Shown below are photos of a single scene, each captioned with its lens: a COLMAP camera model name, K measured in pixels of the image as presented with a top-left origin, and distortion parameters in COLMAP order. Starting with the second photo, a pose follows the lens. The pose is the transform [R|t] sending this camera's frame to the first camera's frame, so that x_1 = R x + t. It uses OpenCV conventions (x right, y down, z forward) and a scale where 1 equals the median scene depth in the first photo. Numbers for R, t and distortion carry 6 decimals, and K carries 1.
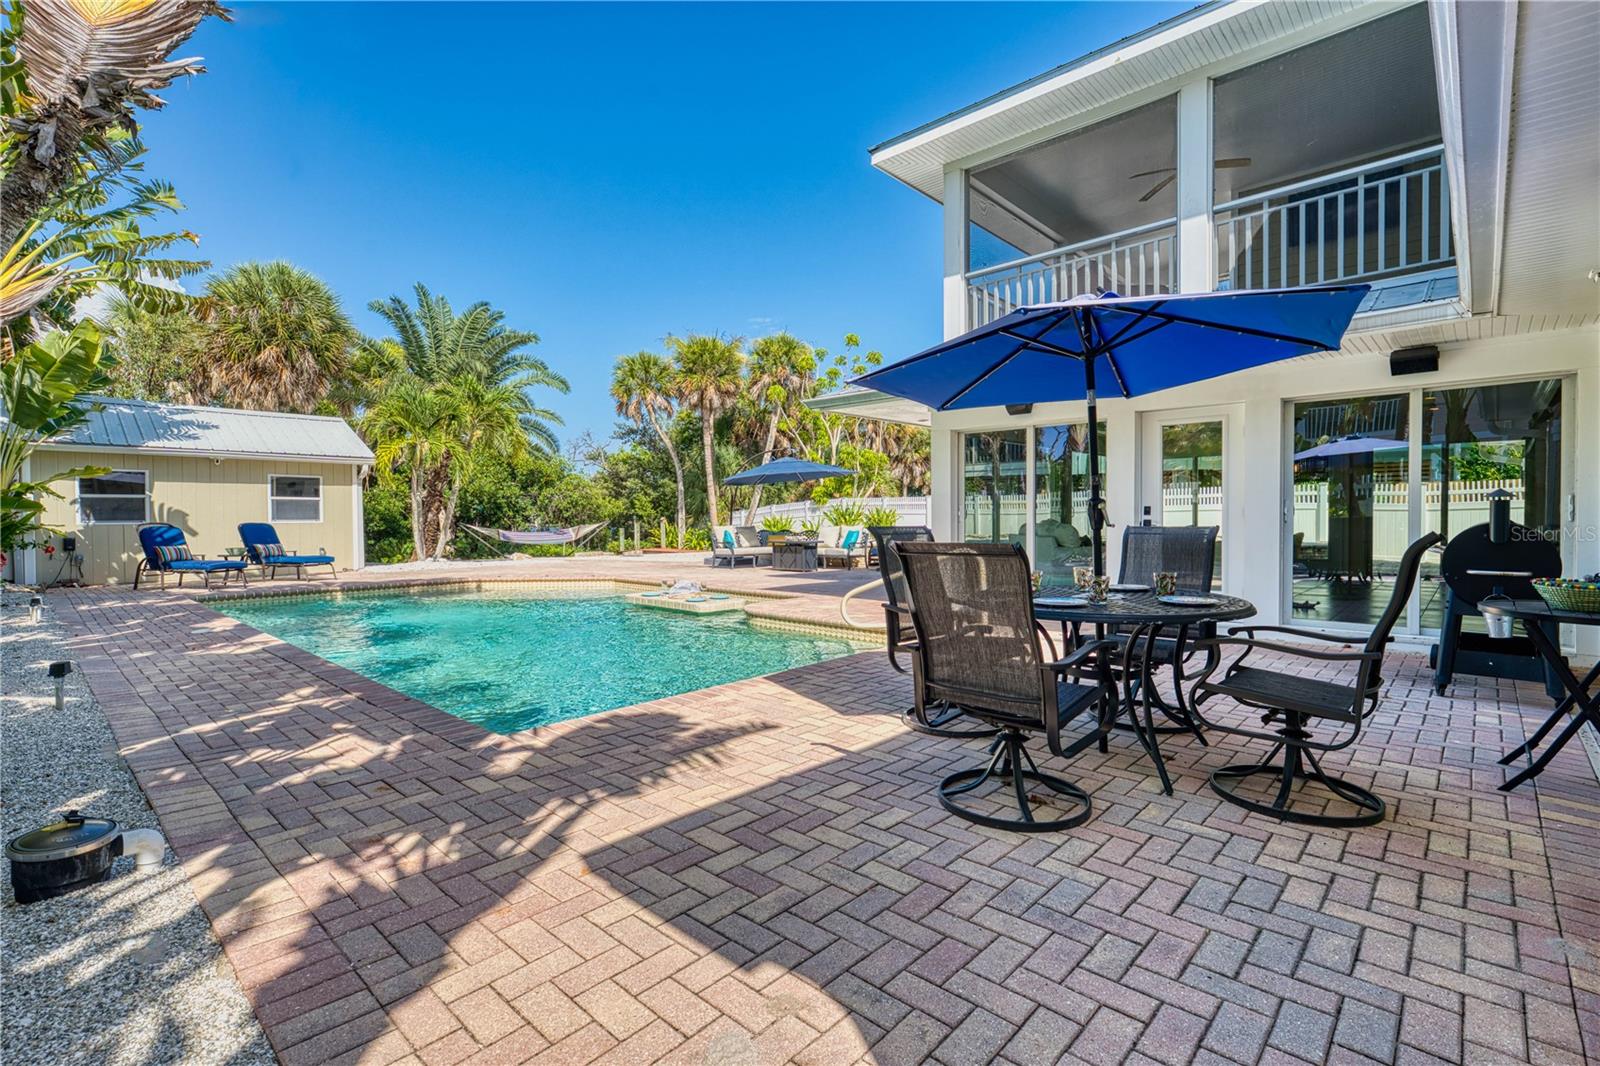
lens RADIAL K [[726.6, 0, 800.0], [0, 726.6, 533.0], [0, 0, 1]] dist [0.000677, -0.000017]
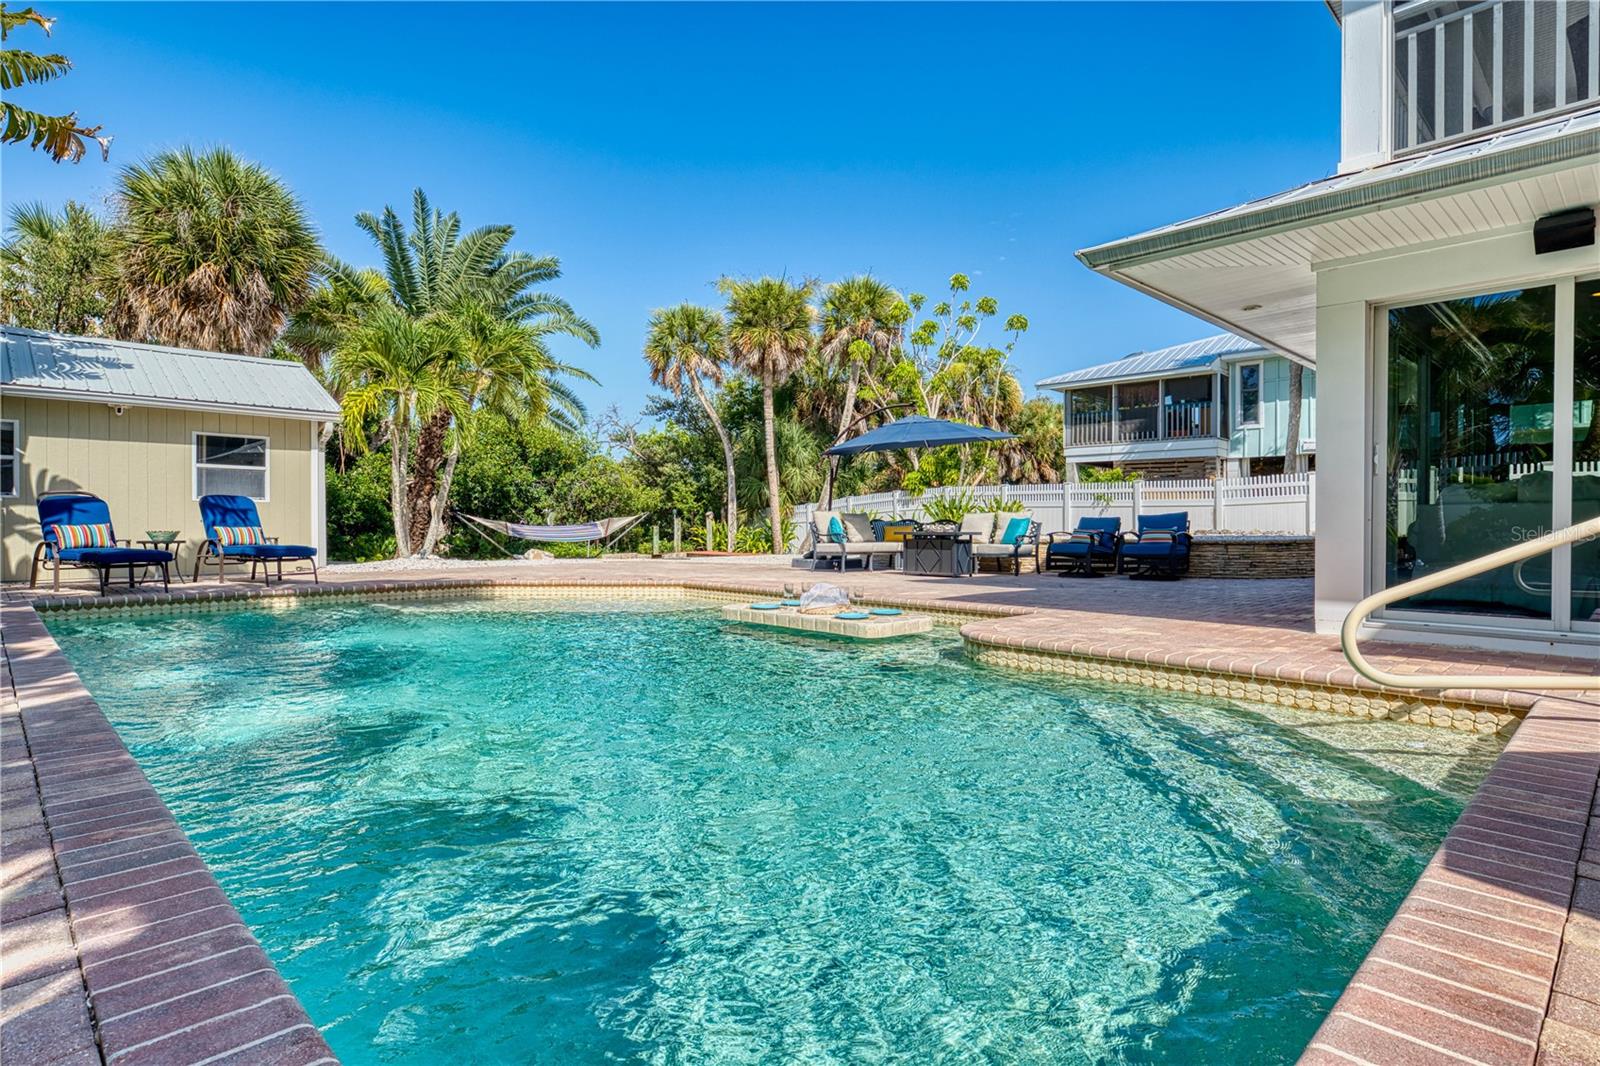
lens RADIAL K [[824.2, 0, 801.0], [0, 824.2, 535.8], [0, 0, 1]] dist [-0.002710, 0.000945]
pose [[0.999094, 0.008114, -0.041767, -0.057157], [-0.008447, 0.999934, -0.007797, 0.011841], [0.041701, 0.008142, 0.999097, 0.121188]]
